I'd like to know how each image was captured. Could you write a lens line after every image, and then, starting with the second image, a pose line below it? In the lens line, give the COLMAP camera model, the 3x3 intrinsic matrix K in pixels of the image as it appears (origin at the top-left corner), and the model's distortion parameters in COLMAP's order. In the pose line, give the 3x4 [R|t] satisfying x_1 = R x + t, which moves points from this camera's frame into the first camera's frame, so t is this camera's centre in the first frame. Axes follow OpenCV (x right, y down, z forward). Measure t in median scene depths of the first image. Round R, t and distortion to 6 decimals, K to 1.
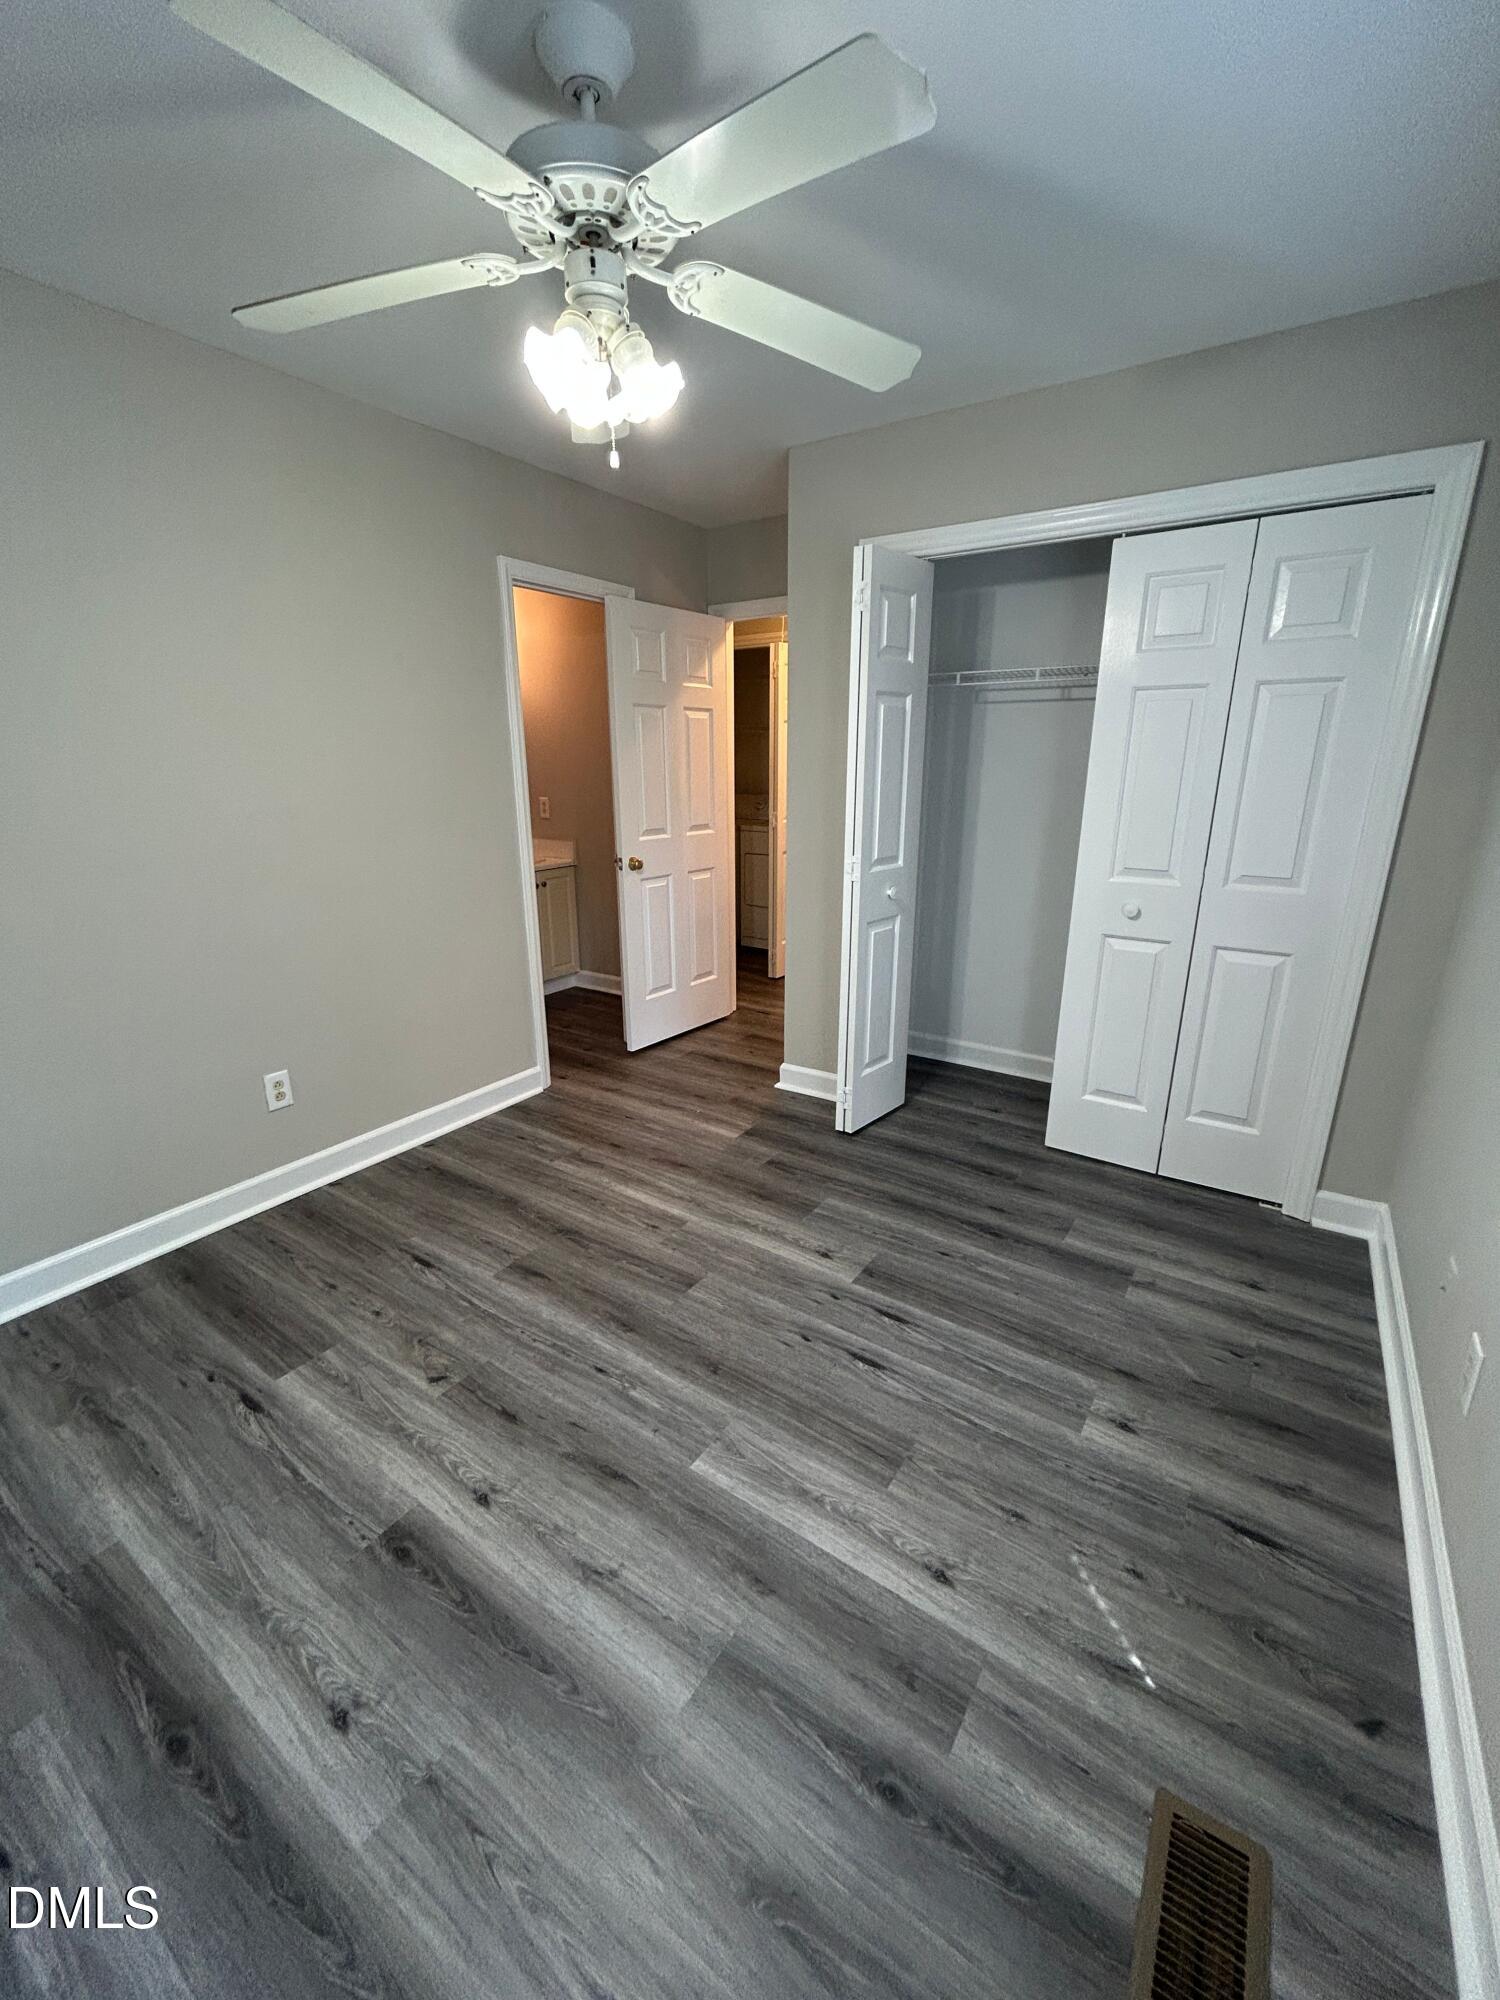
lens RADIAL K [[812.9, 0, 755.6], [0, 812.9, 999.4], [0, 0, 1]] dist [-0.000344, 0.000084]
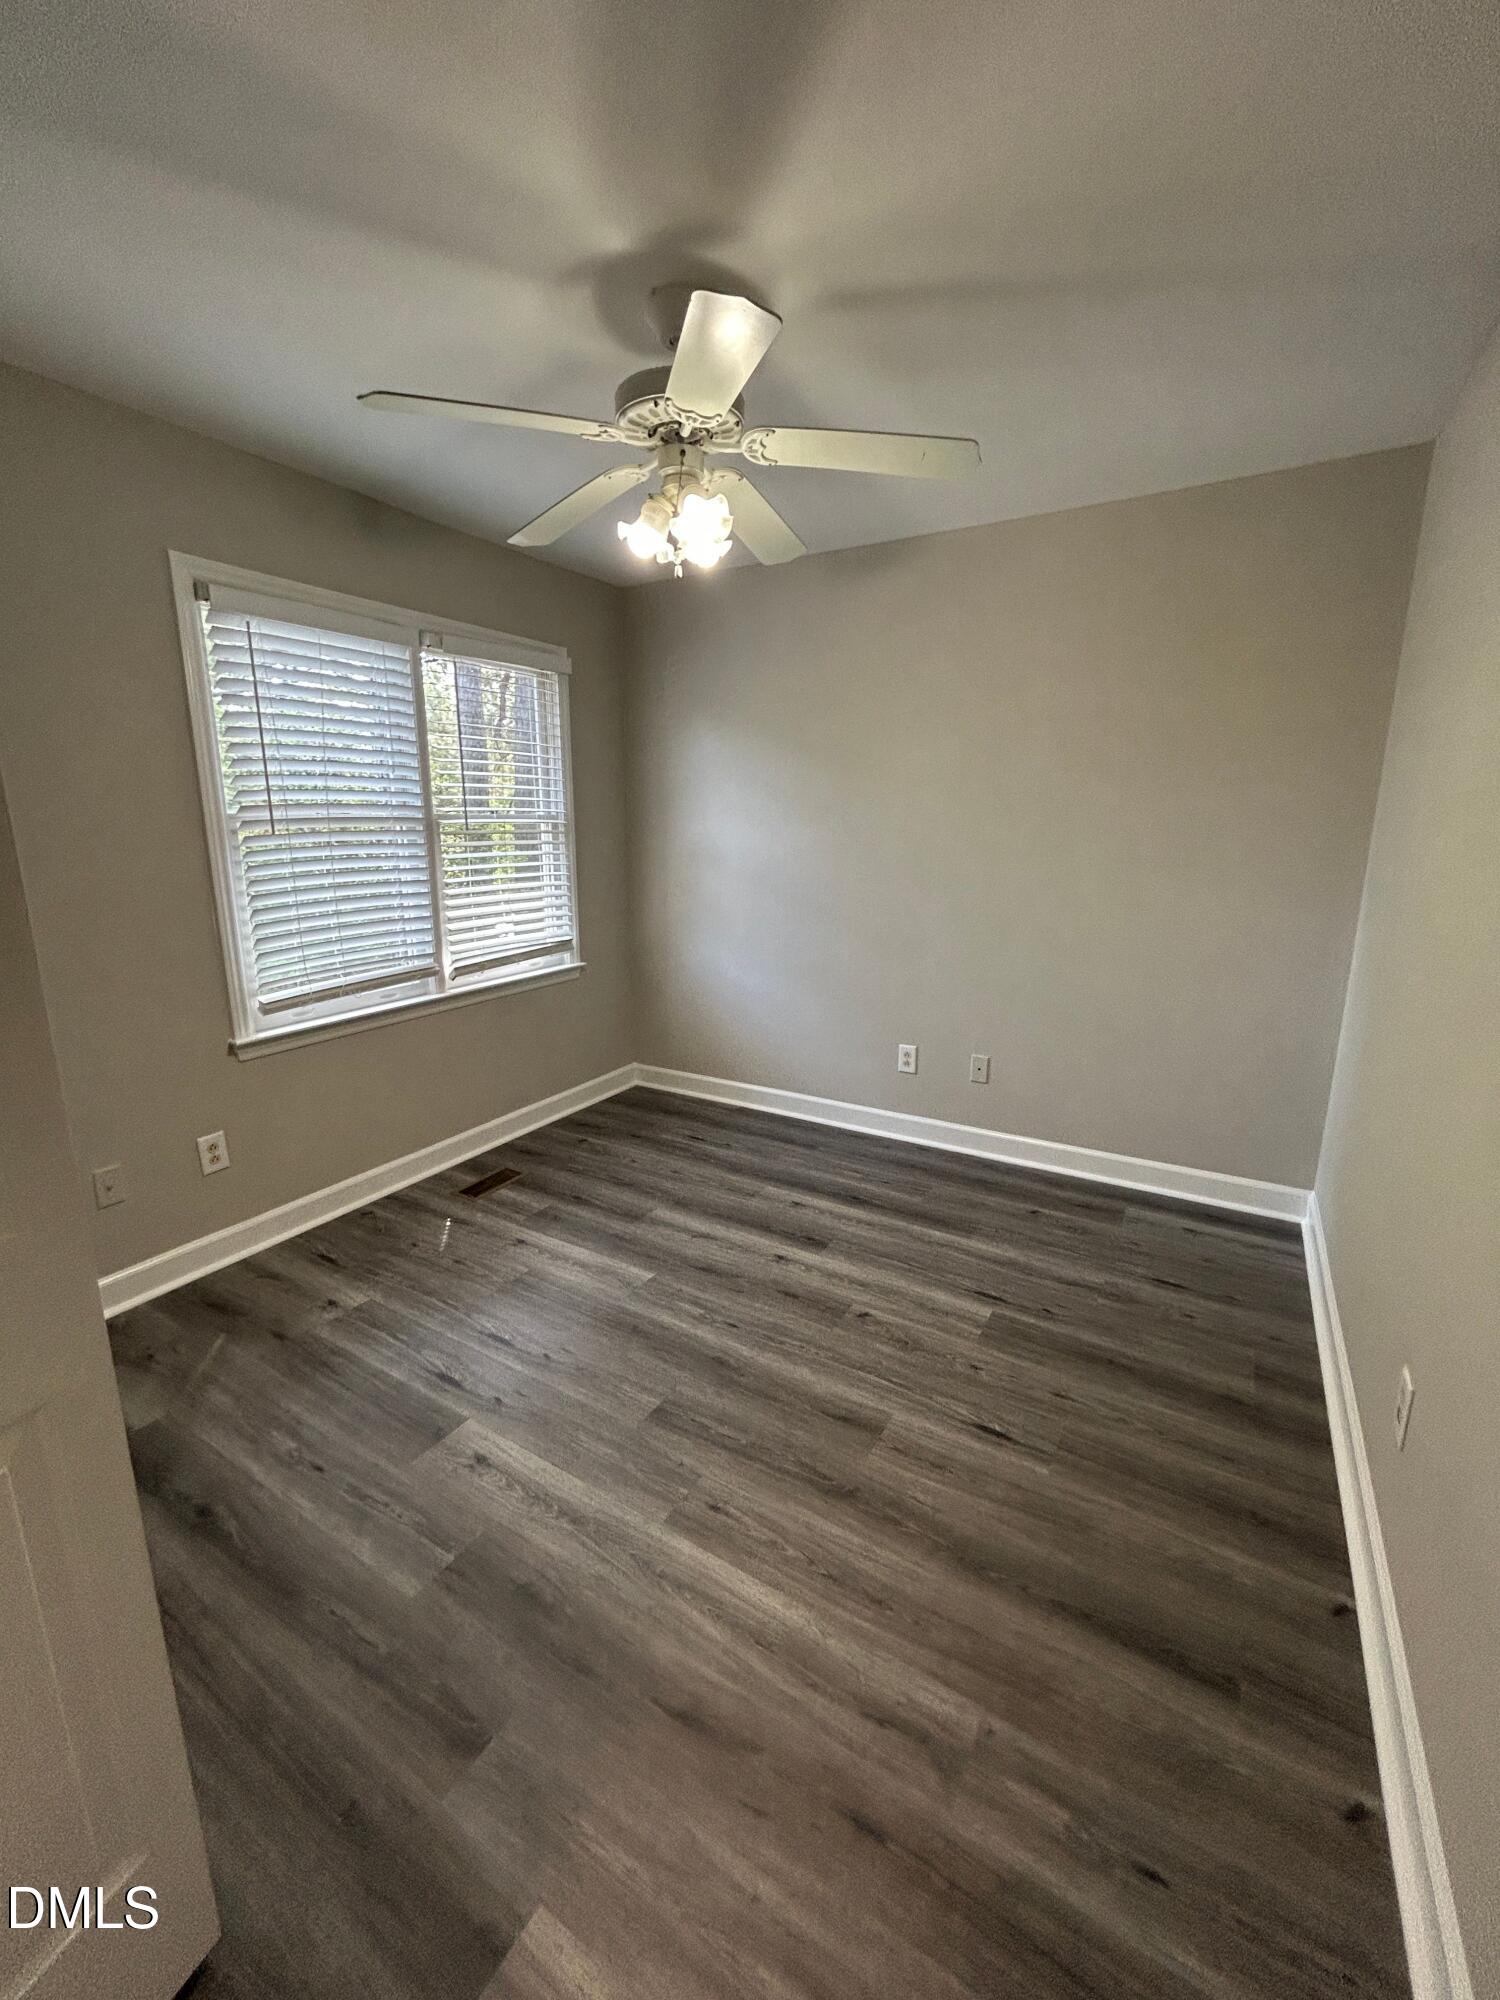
lens RADIAL K [[812.9, 0, 755.6], [0, 812.9, 999.4], [0, 0, 1]] dist [-0.000344, 0.000084]
pose [[-0.998432, 0.011520, -0.054777, -0.167688], [-0.016569, 0.873919, 0.485790, -0.541542], [0.053466, 0.485936, -0.872358, 1.832204]]
